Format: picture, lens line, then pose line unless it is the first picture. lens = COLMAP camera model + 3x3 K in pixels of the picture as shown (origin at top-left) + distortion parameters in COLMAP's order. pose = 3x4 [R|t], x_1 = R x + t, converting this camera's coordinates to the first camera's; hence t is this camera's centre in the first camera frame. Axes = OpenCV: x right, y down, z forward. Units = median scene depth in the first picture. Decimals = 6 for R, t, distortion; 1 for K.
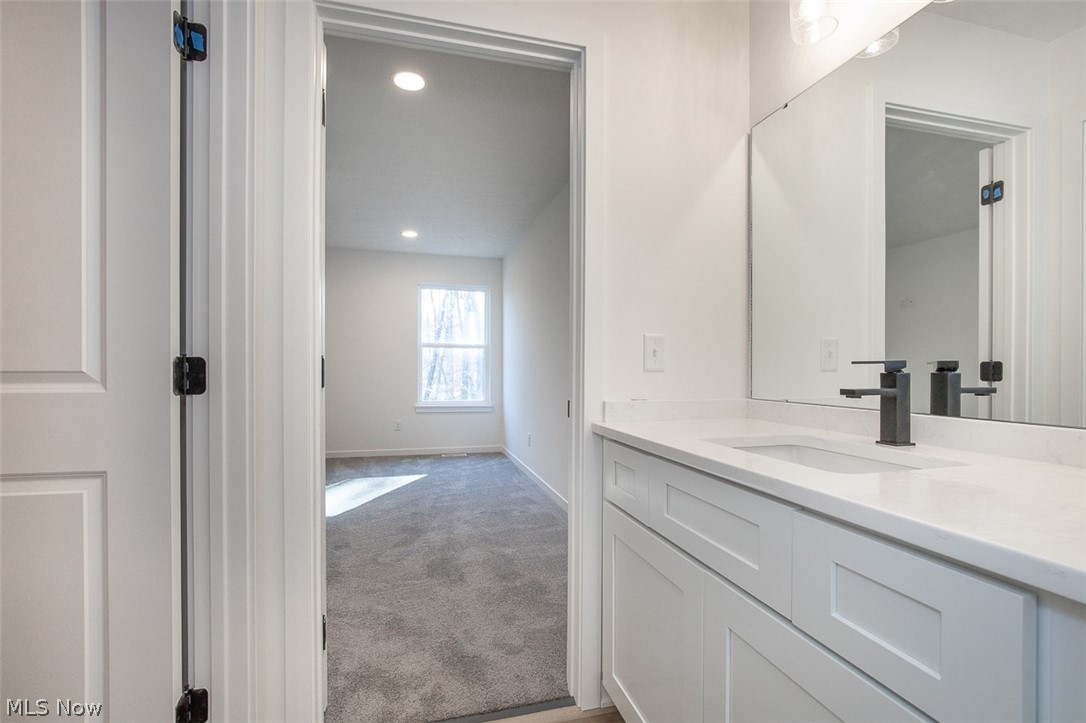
lens RADIAL K [[494.4, 0, 546.9], [0, 494.4, 368.6], [0, 0, 1]] dist [-0.013435, 0.000147]
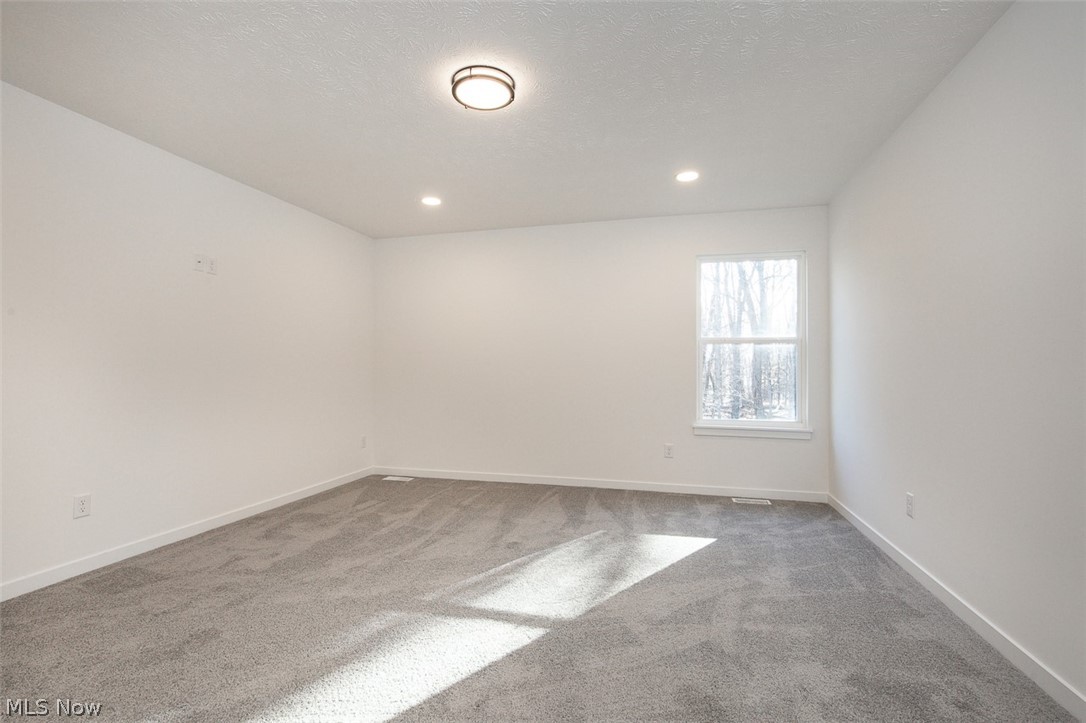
lens RADIAL K [[496.8, 0, 541.1], [0, 496.8, 361.1], [0, 0, 1]] dist [-0.013530, 0.001233]
pose [[0.861519, -0.005004, -0.507702, -0.087245], [-0.006848, 0.999746, -0.021474, -0.000279], [0.507680, 0.021977, 0.861265, 0.257531]]
